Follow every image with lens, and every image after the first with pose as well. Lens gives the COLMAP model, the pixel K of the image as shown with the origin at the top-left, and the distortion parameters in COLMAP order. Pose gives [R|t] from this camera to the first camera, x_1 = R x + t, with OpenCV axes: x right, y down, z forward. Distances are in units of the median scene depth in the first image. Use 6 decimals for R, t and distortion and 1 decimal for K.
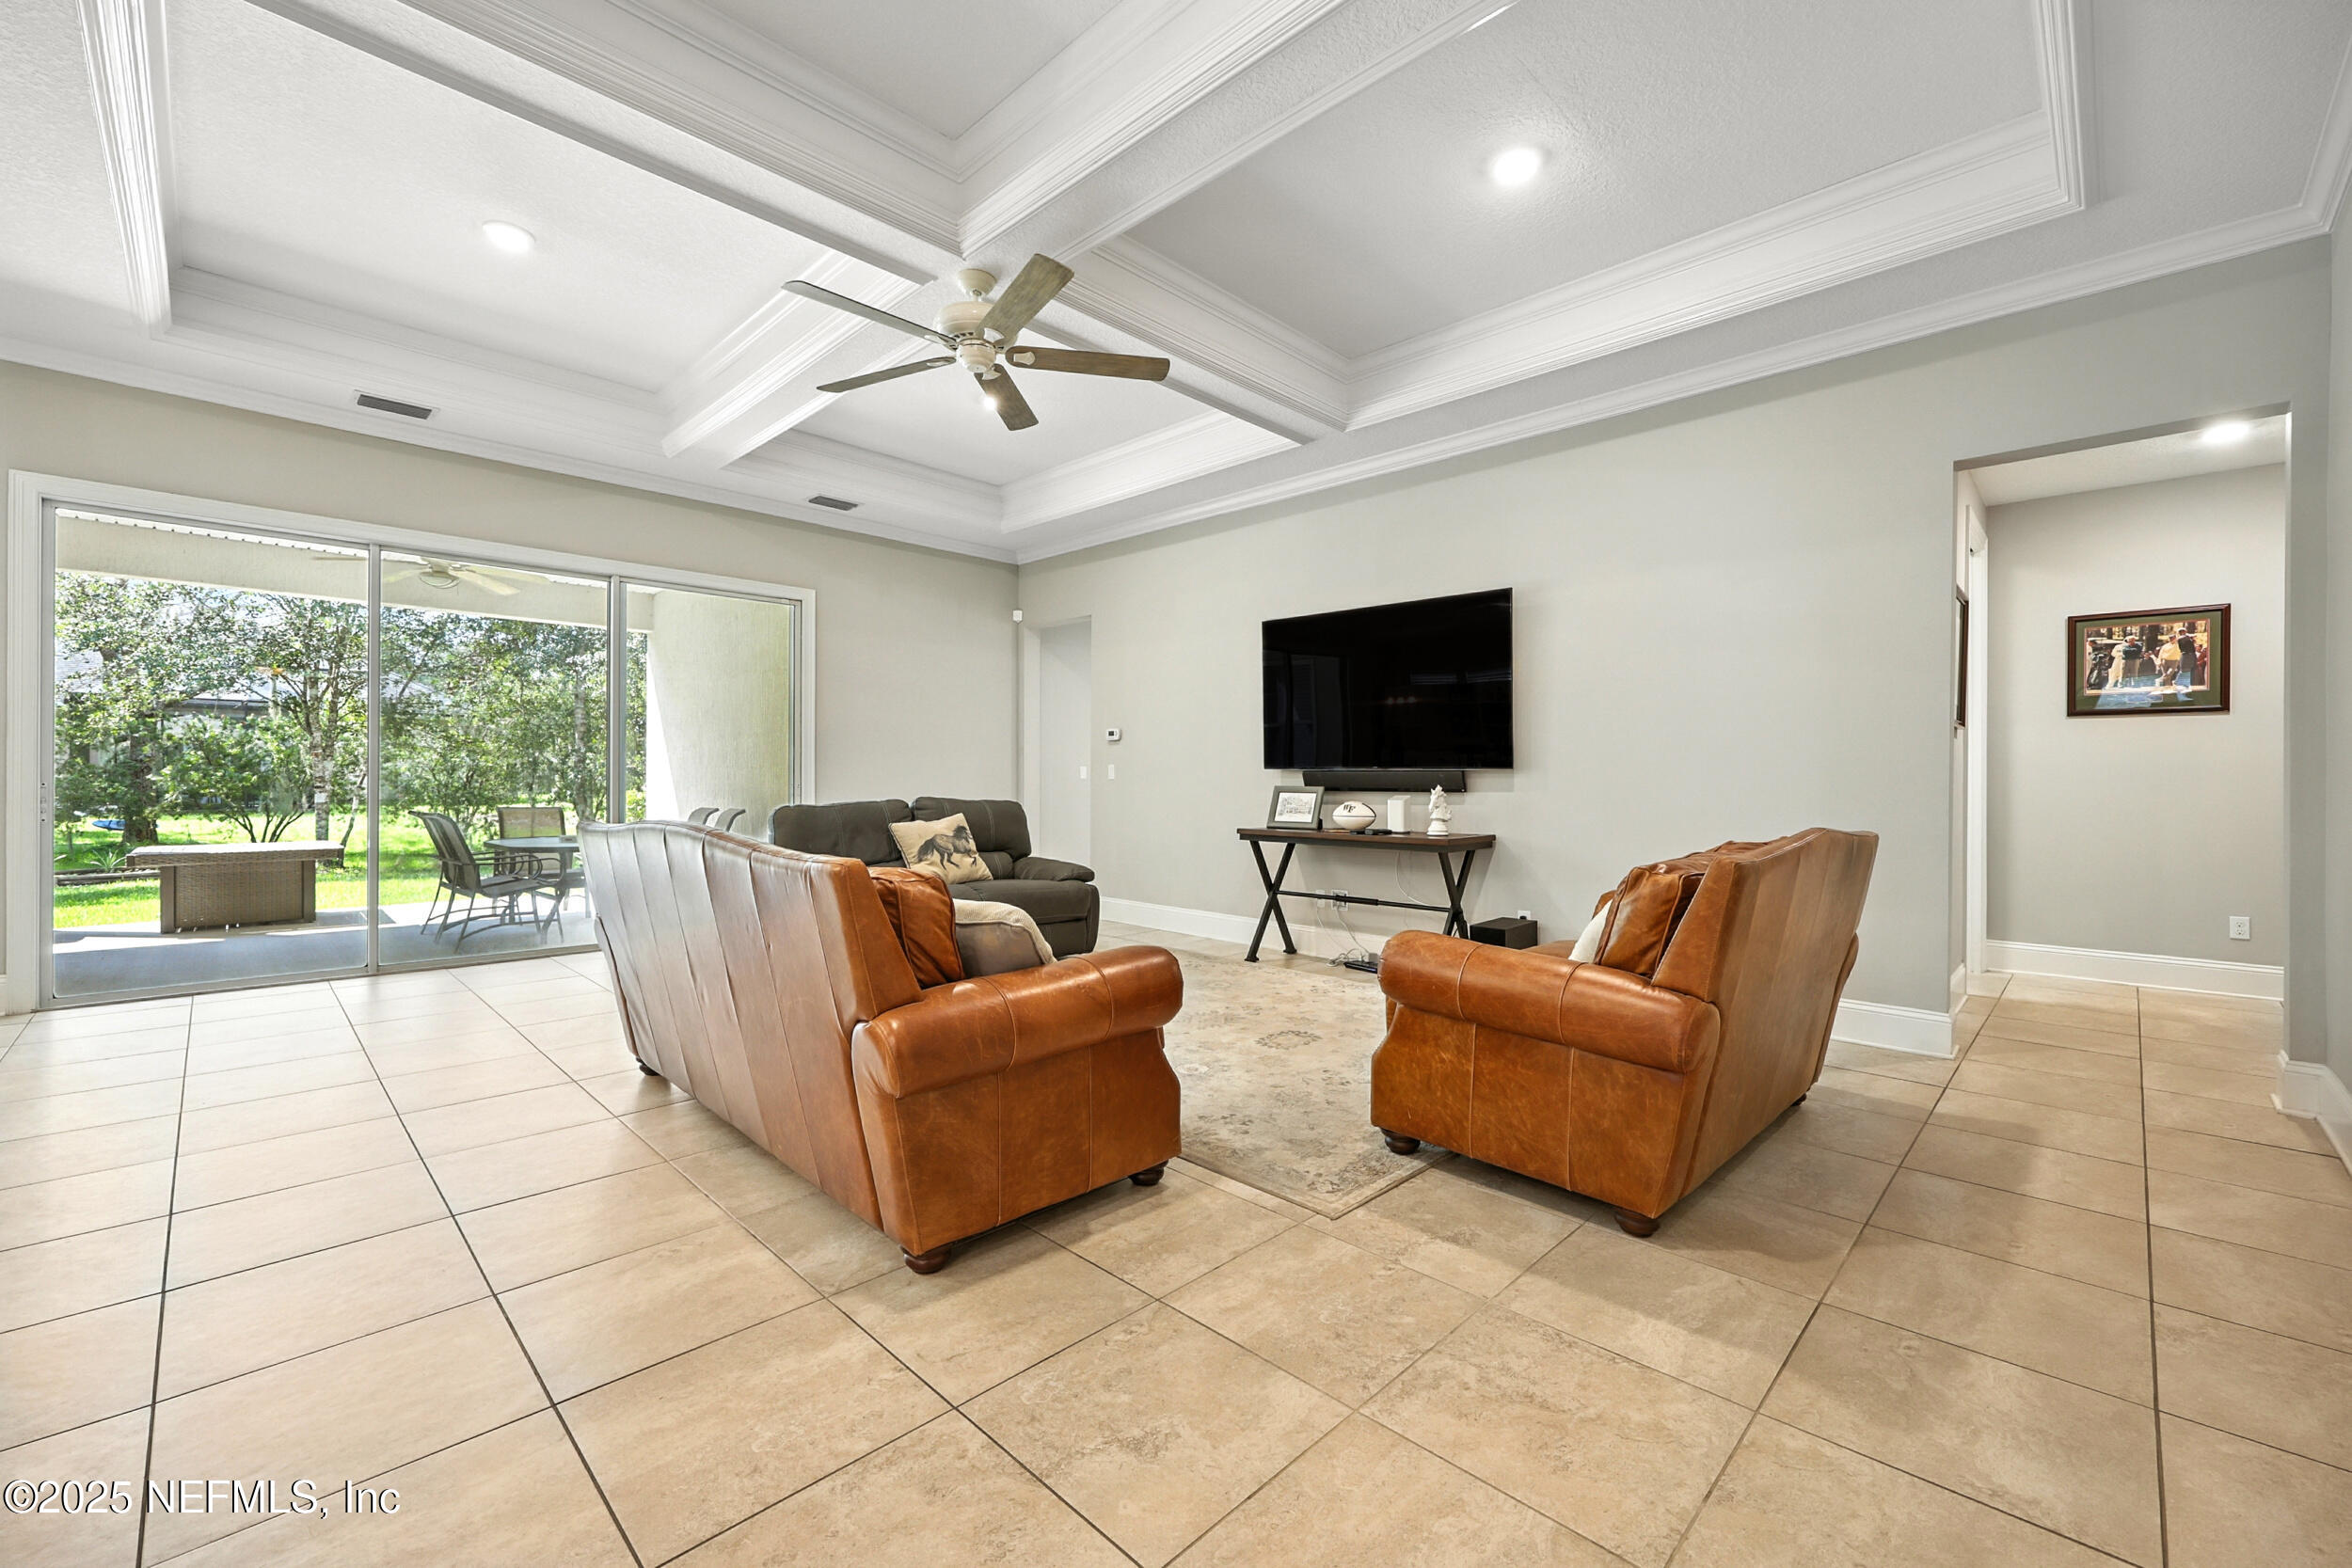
lens RADIAL K [[947.5, 0, 1167.7], [0, 947.5, 783.4], [0, 0, 1]] dist [-0.006630, -0.000103]
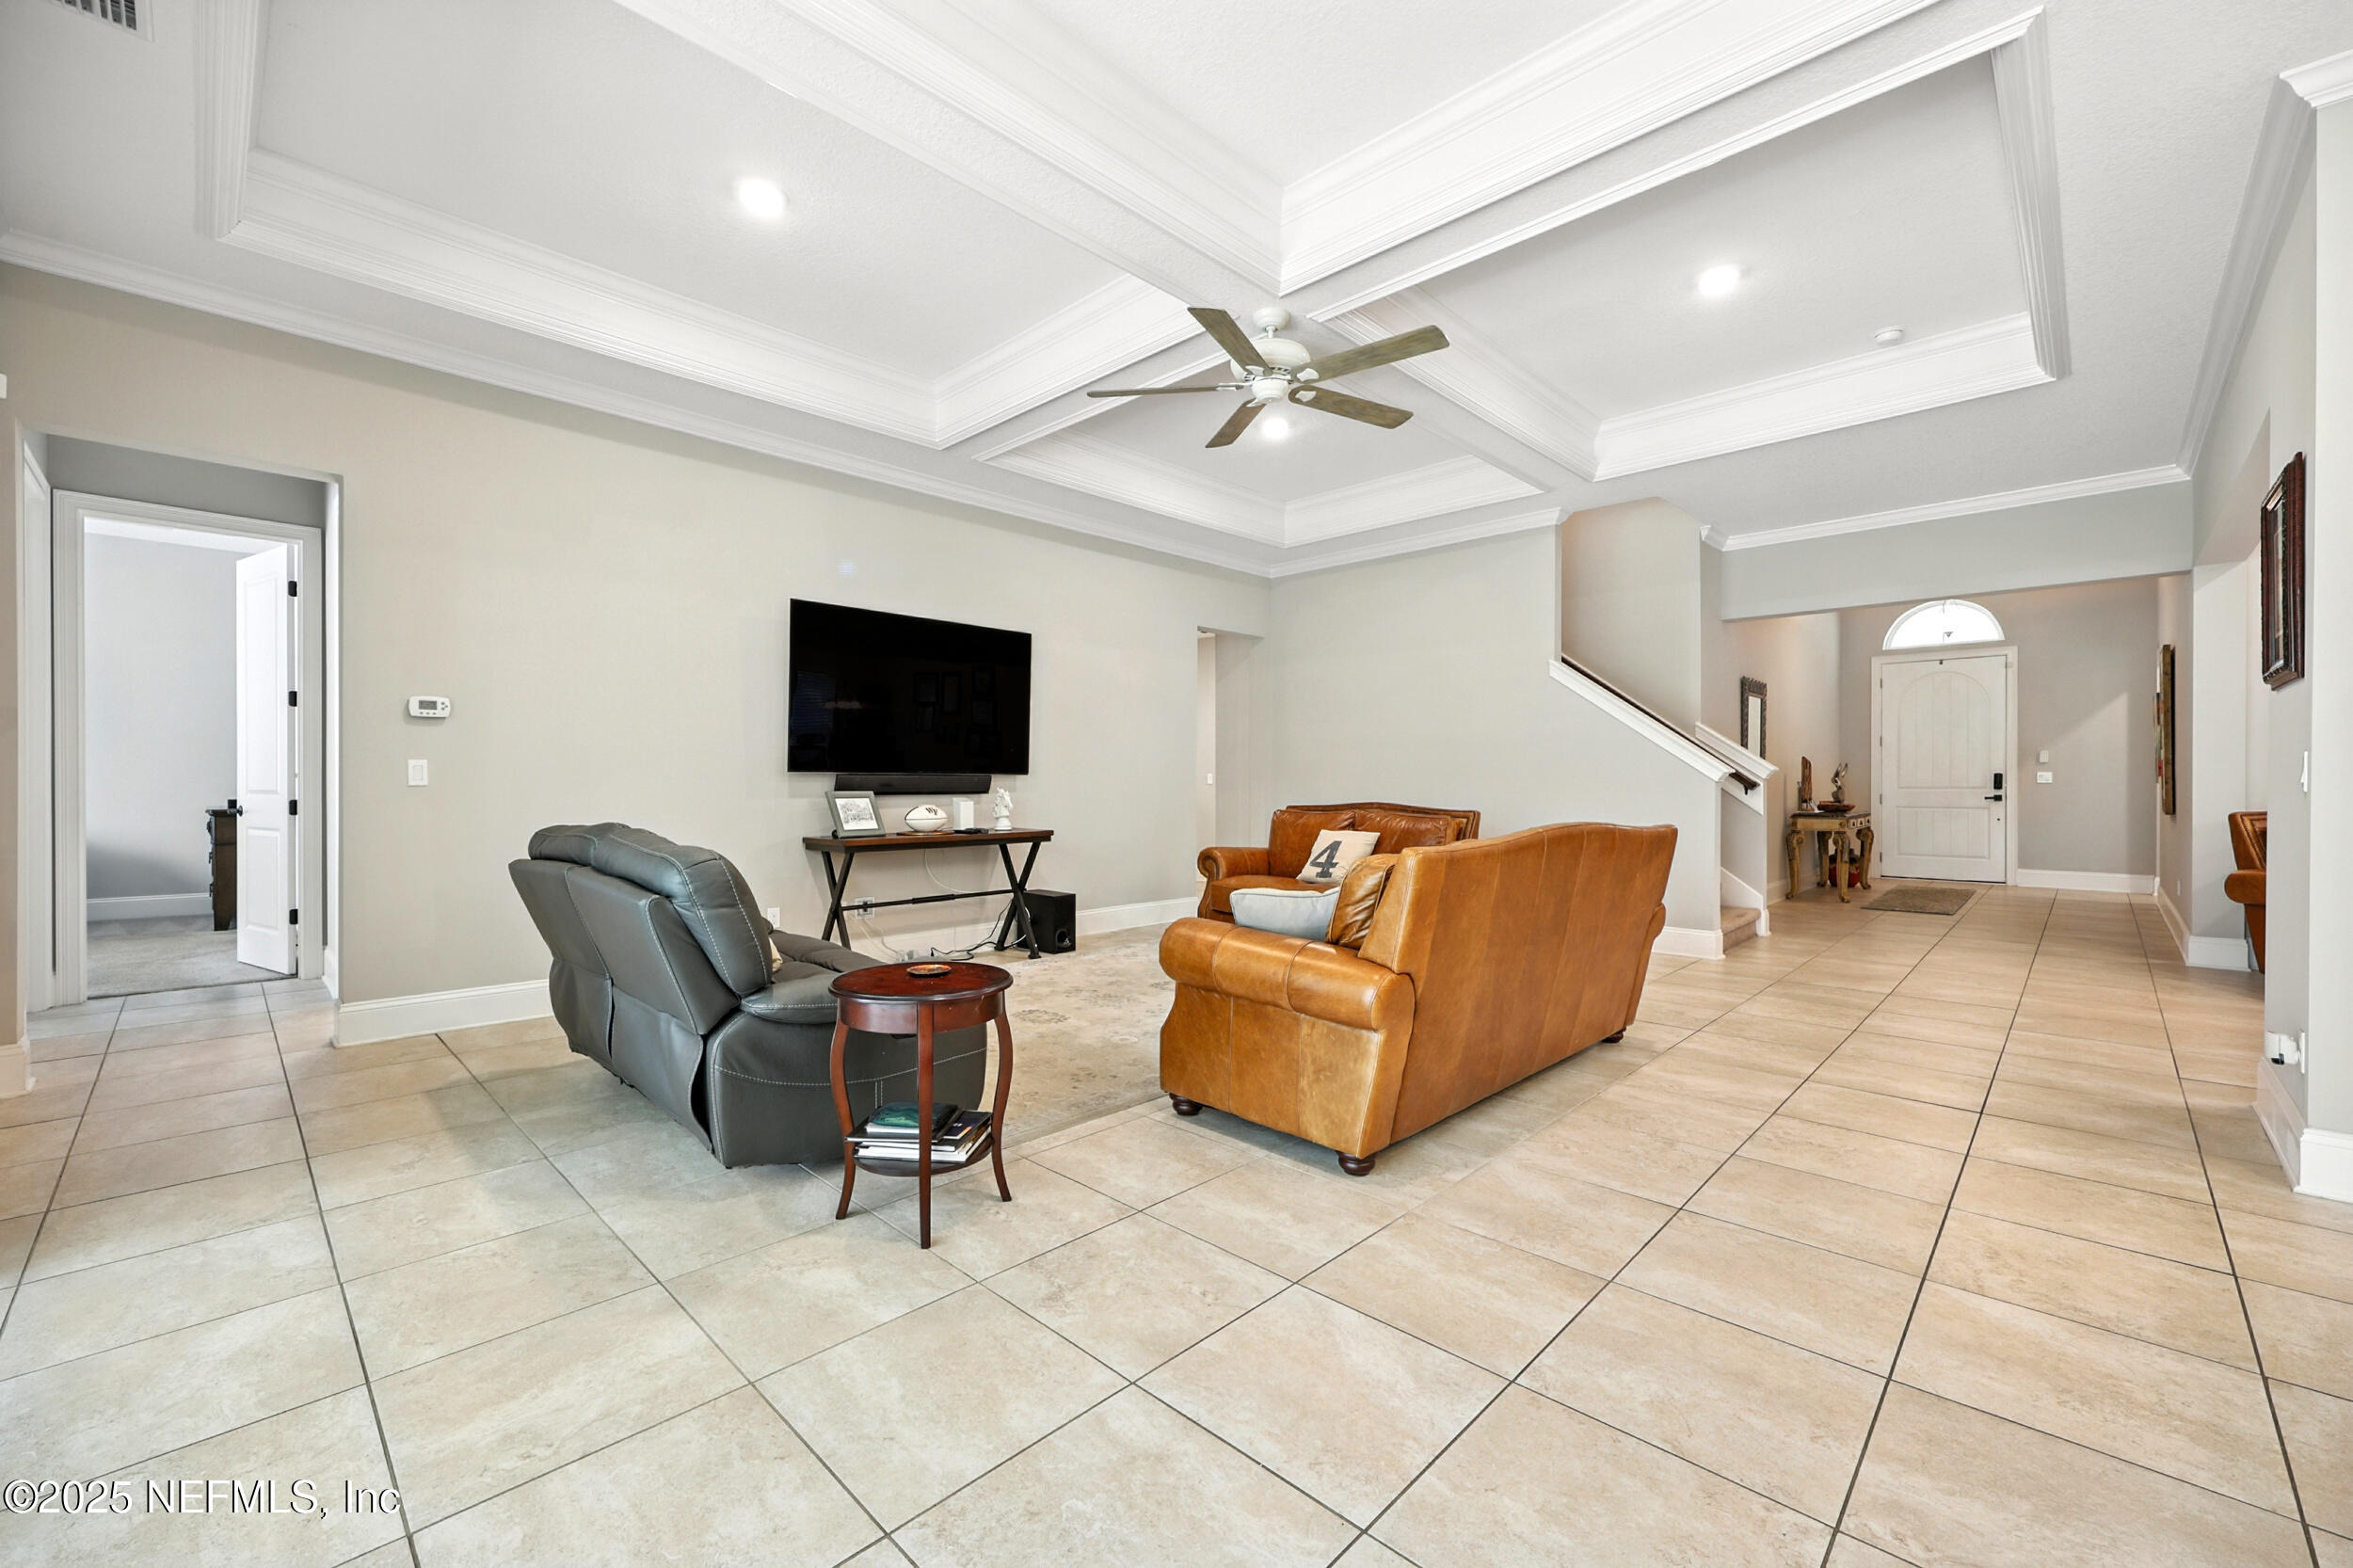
lens RADIAL K [[948.0, 0, 1168.2], [0, 948.0, 783.4], [0, 0, 1]] dist [-0.006630, -0.000103]
pose [[-0.009029, -0.005140, 0.999946, -0.886777], [0.004083, 0.999978, 0.005177, -0.009165], [-0.999951, 0.004130, -0.009008, 0.785908]]
